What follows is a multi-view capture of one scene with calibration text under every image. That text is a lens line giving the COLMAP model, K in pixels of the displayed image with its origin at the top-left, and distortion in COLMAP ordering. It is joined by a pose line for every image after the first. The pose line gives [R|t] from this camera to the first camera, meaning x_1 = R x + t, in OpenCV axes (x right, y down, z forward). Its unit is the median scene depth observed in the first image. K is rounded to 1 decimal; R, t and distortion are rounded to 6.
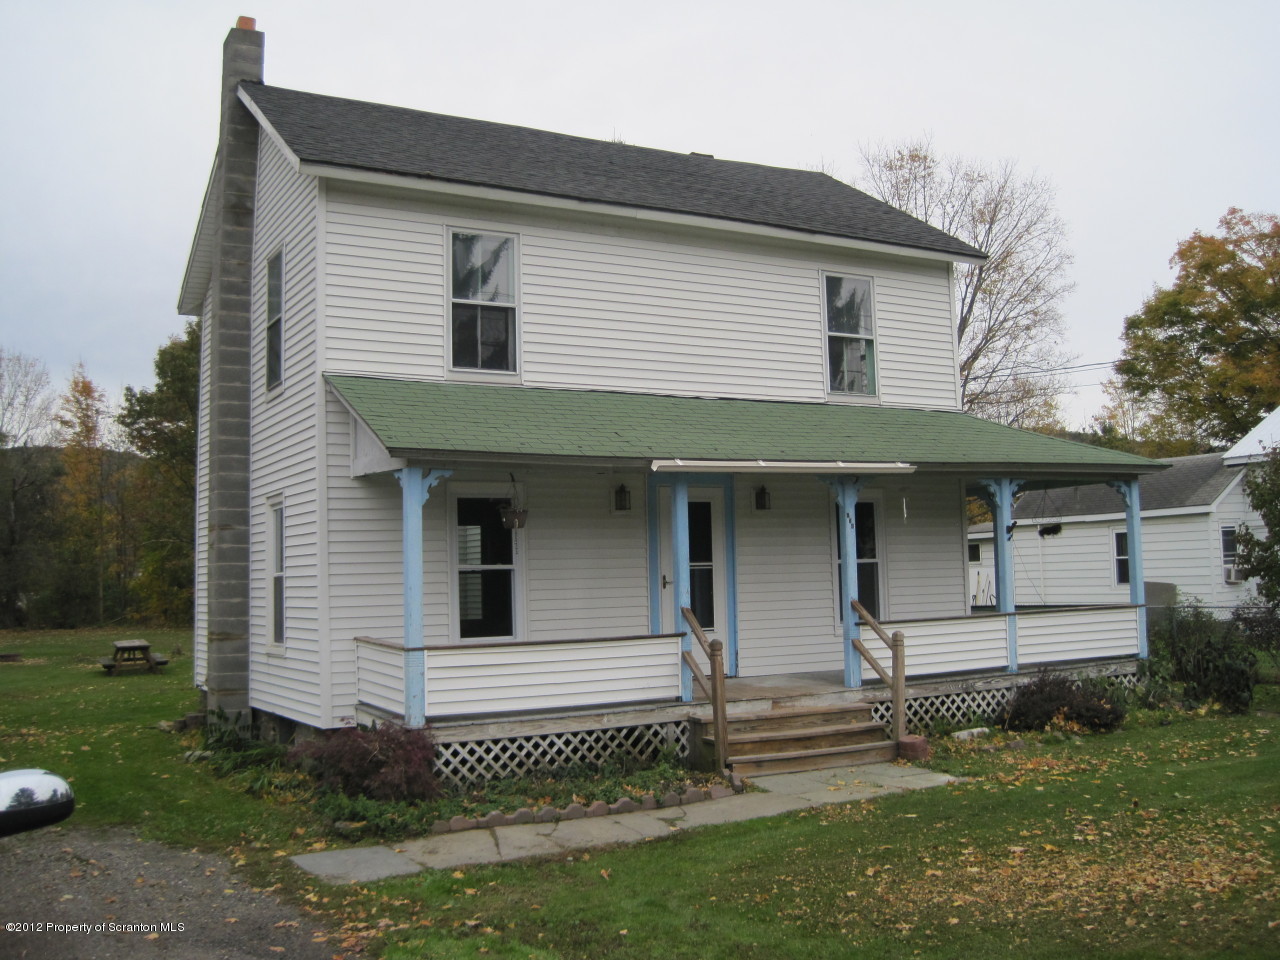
lens RADIAL K [[1252.1, 0, 640.0], [0, 1252.1, 480.0], [0, 0, 1]] dist [-0.056233, -0.005347]
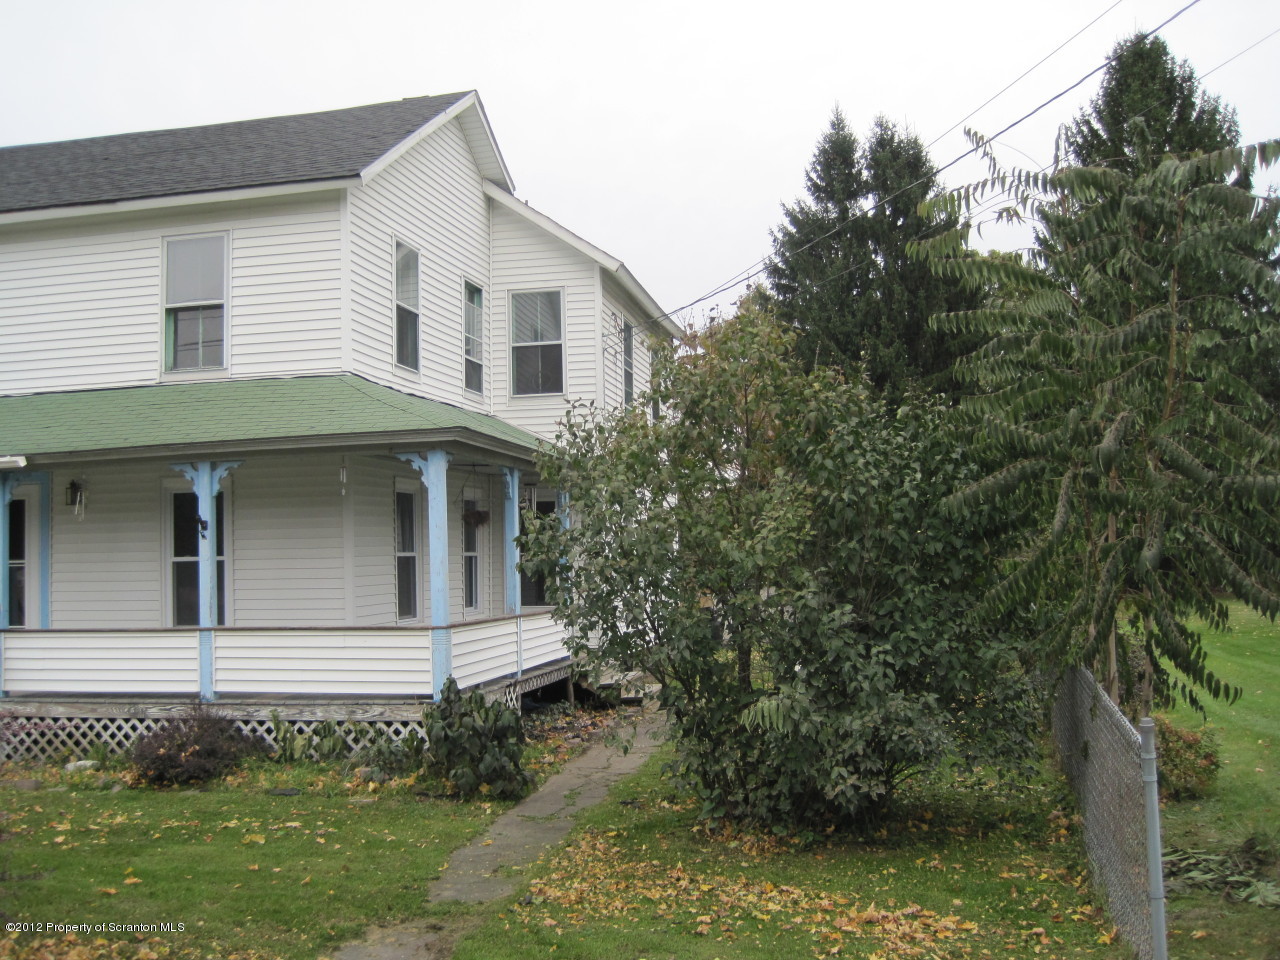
lens RADIAL K [[1252.1, 0, 640.0], [0, 1252.1, 480.0], [0, 0, 1]] dist [-0.056233, -0.005347]
pose [[0.727062, -0.030424, -0.685898, 1.103279], [0.055499, 0.998353, 0.014546, 0.015028], [0.684325, -0.048642, 0.727552, 0.634235]]
